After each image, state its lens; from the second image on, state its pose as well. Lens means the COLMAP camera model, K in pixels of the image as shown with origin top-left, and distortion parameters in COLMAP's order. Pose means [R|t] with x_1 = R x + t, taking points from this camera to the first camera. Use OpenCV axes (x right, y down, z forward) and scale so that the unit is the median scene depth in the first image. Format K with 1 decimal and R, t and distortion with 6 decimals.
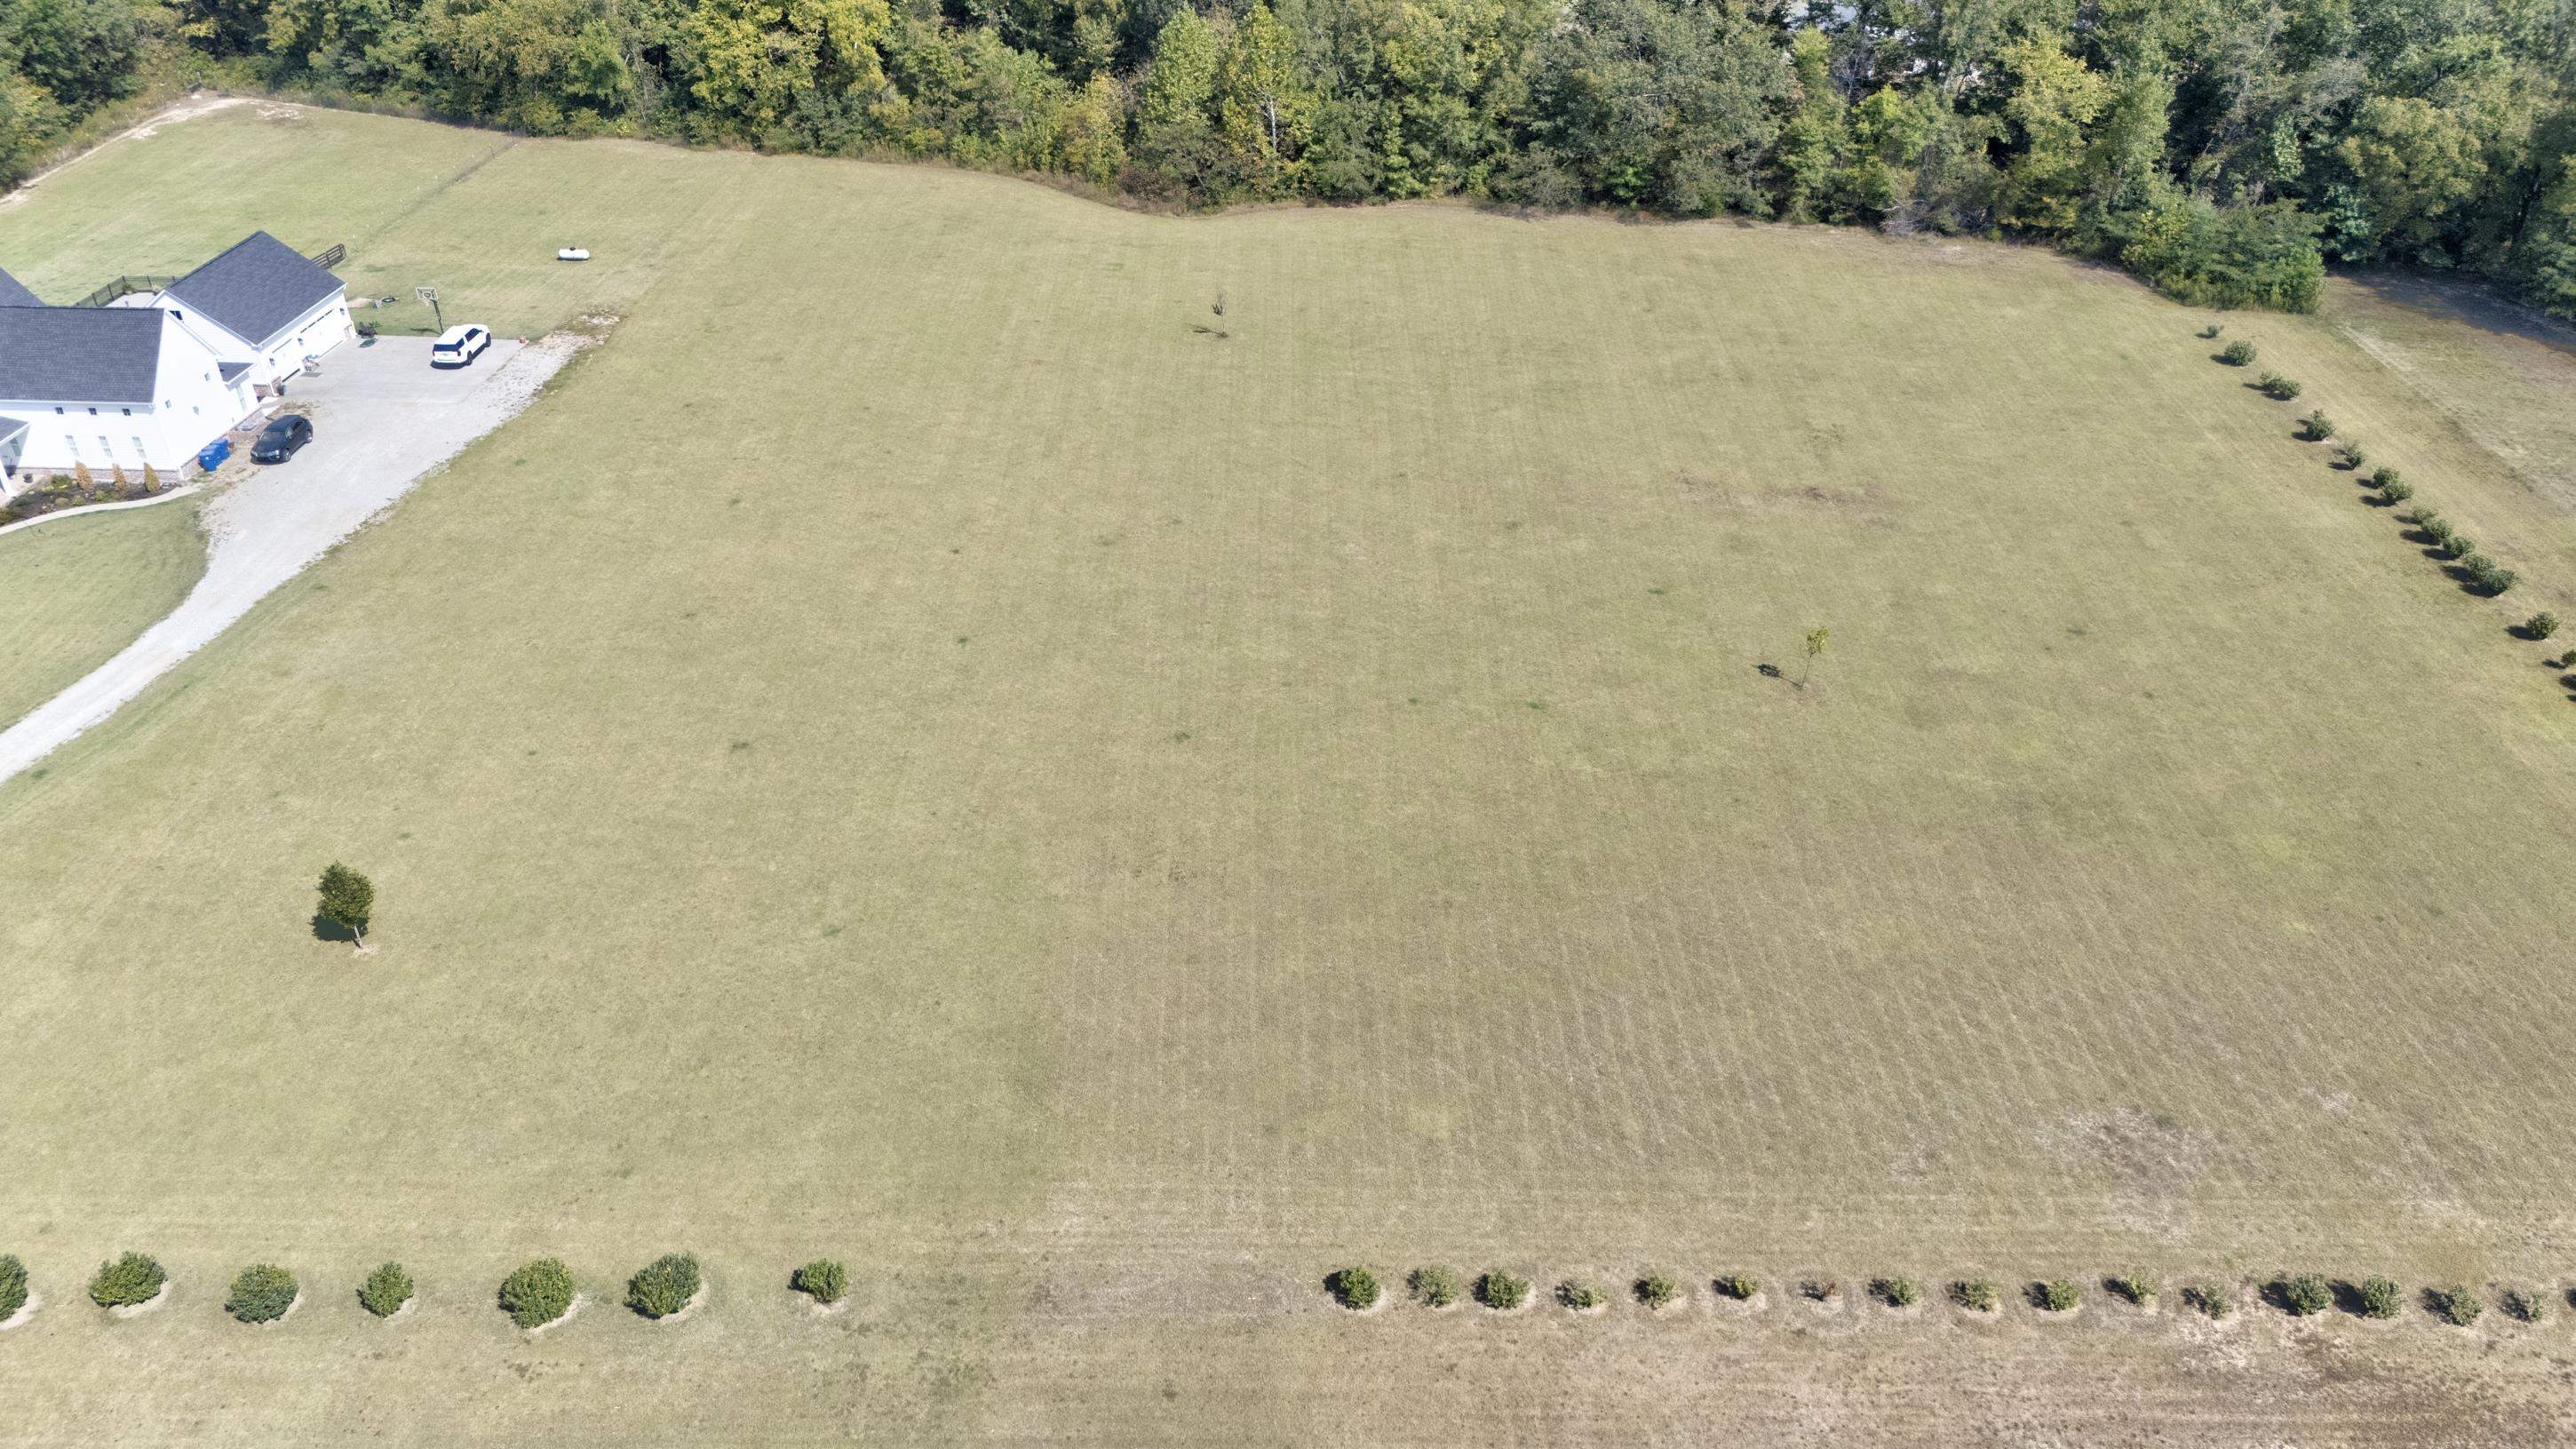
lens RADIAL K [[1909.2, 0, 1294.0], [0, 1909.2, 725.2], [0, 0, 1]] dist [0.023741, -0.003725]
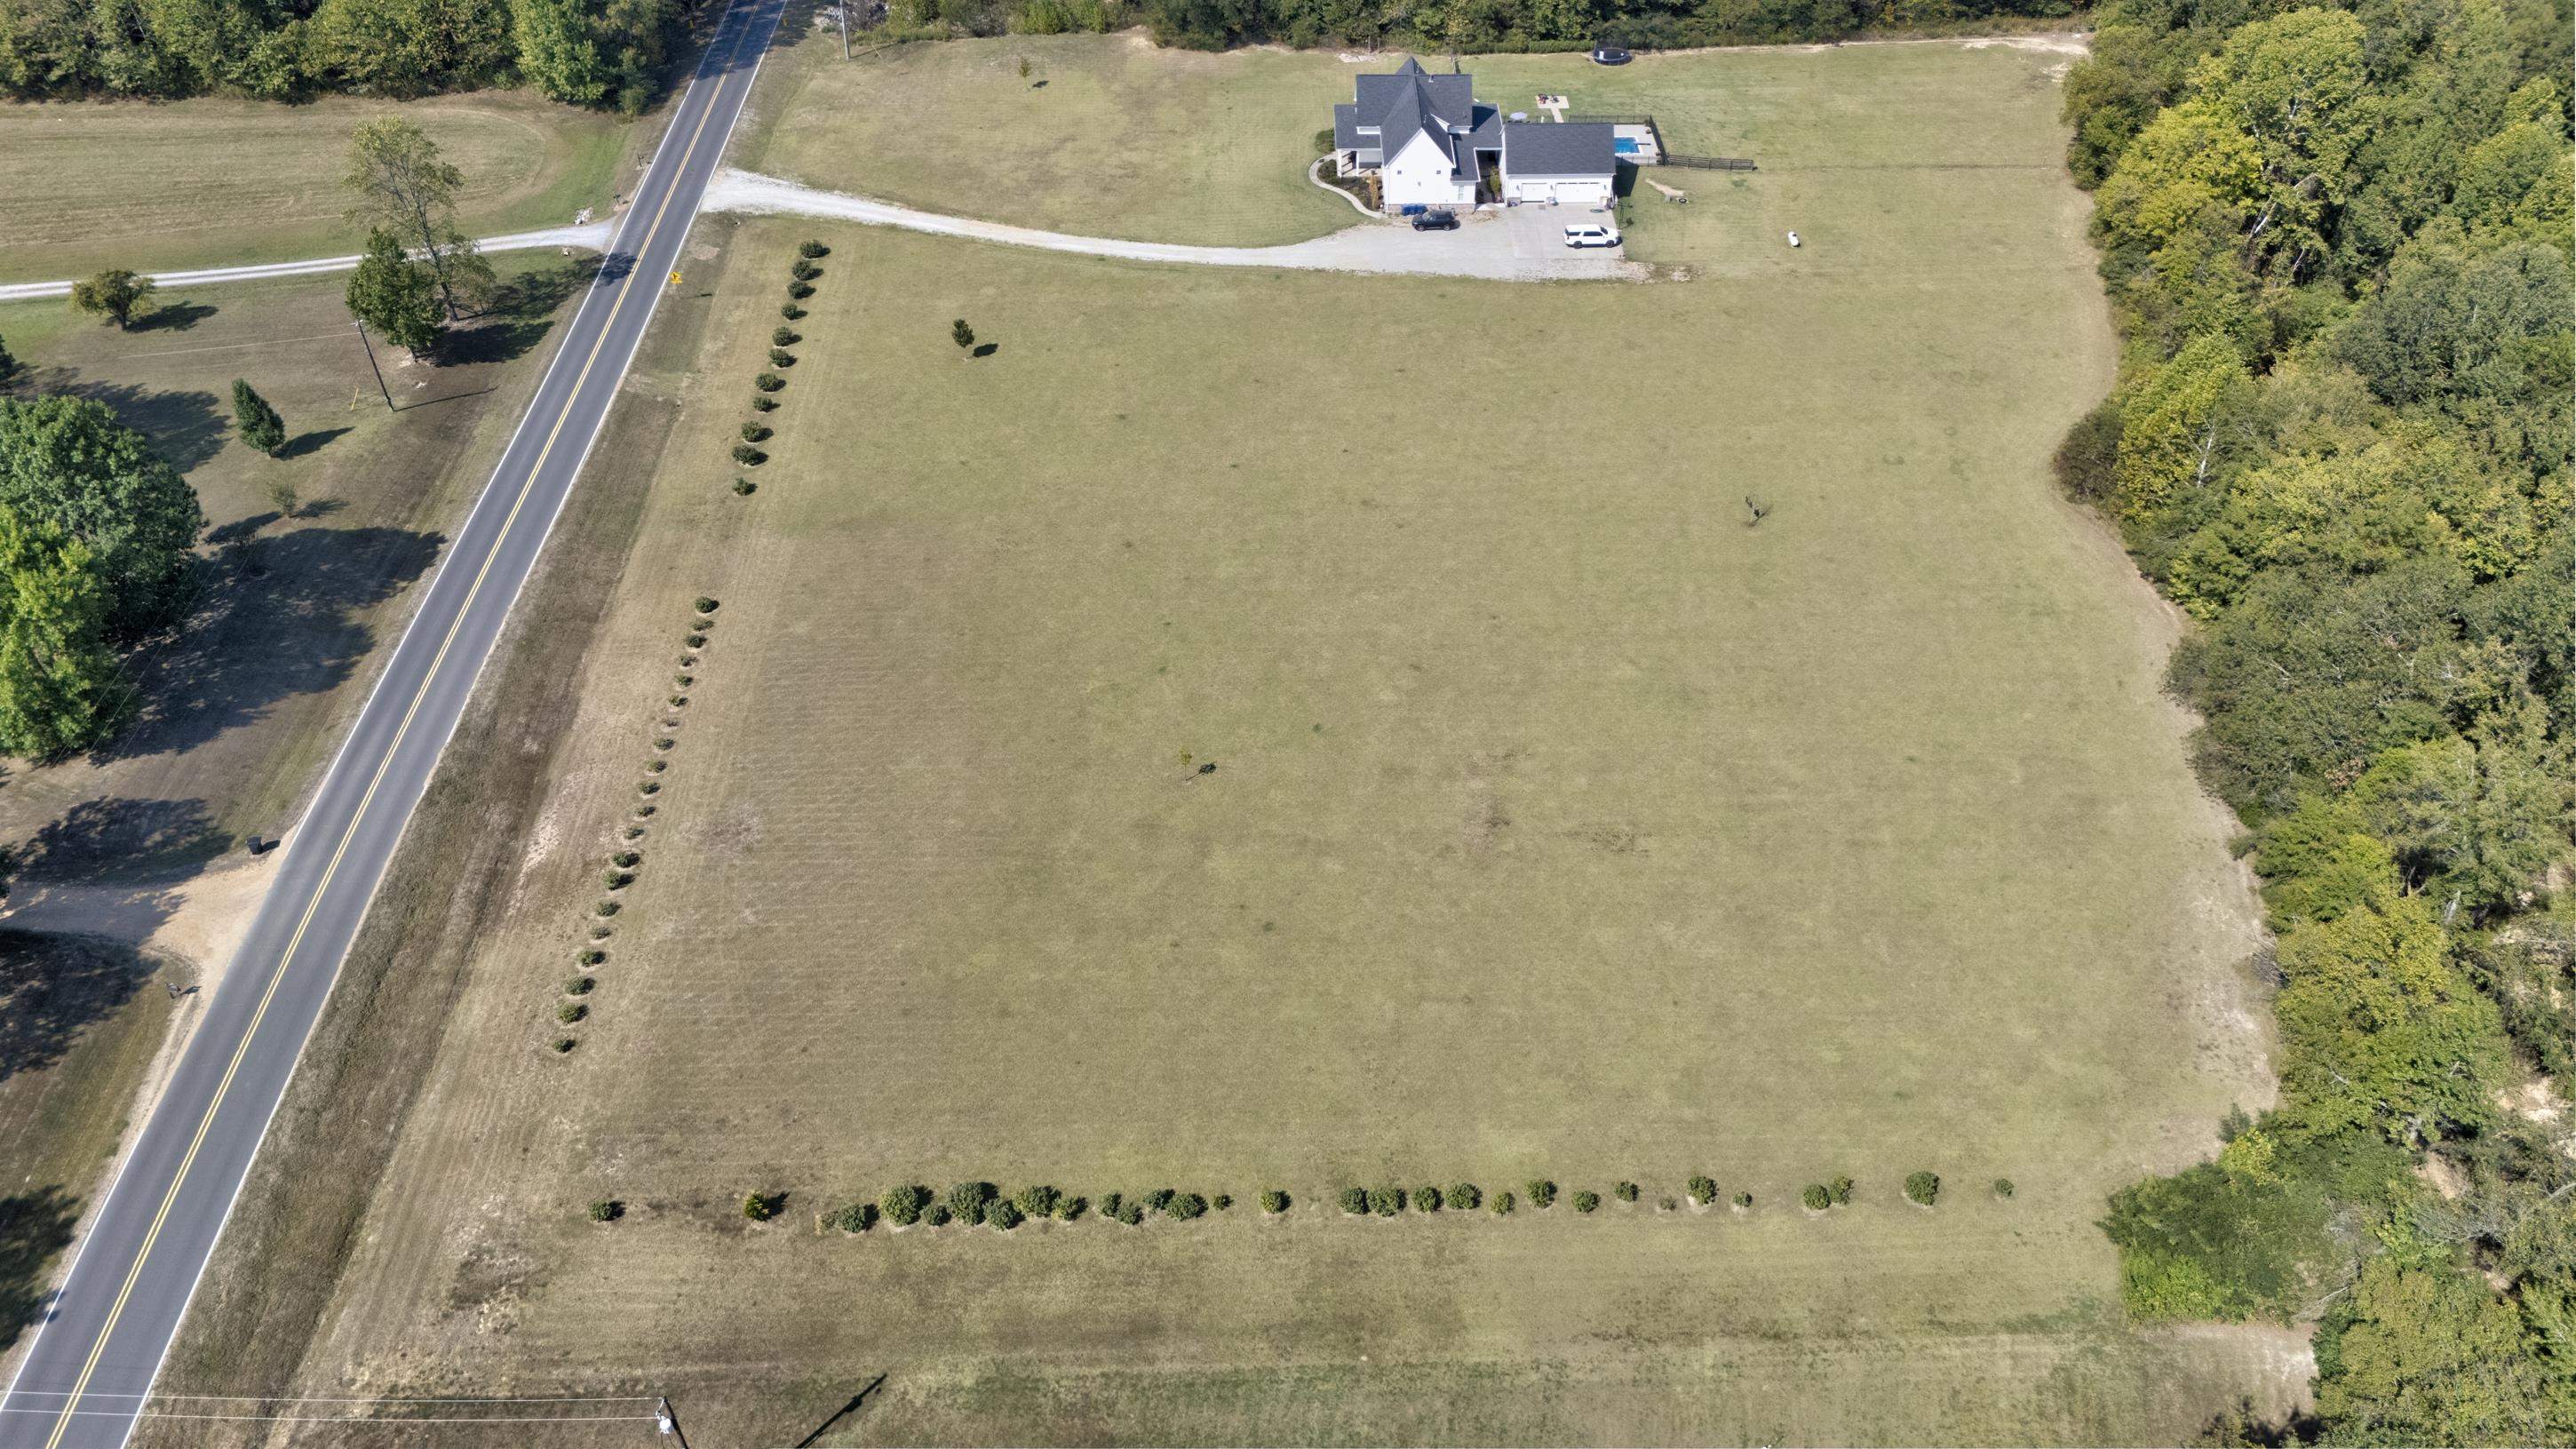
lens RADIAL K [[1907.3, 0, 1288.0], [0, 1907.3, 724.5], [0, 0, 1]] dist [0.057168, -0.045434]
pose [[0.061847, 0.654567, -0.753470, 1.076961], [-0.527690, 0.662223, 0.531982, -0.697758], [0.847183, 0.364697, 0.386365, 0.372984]]
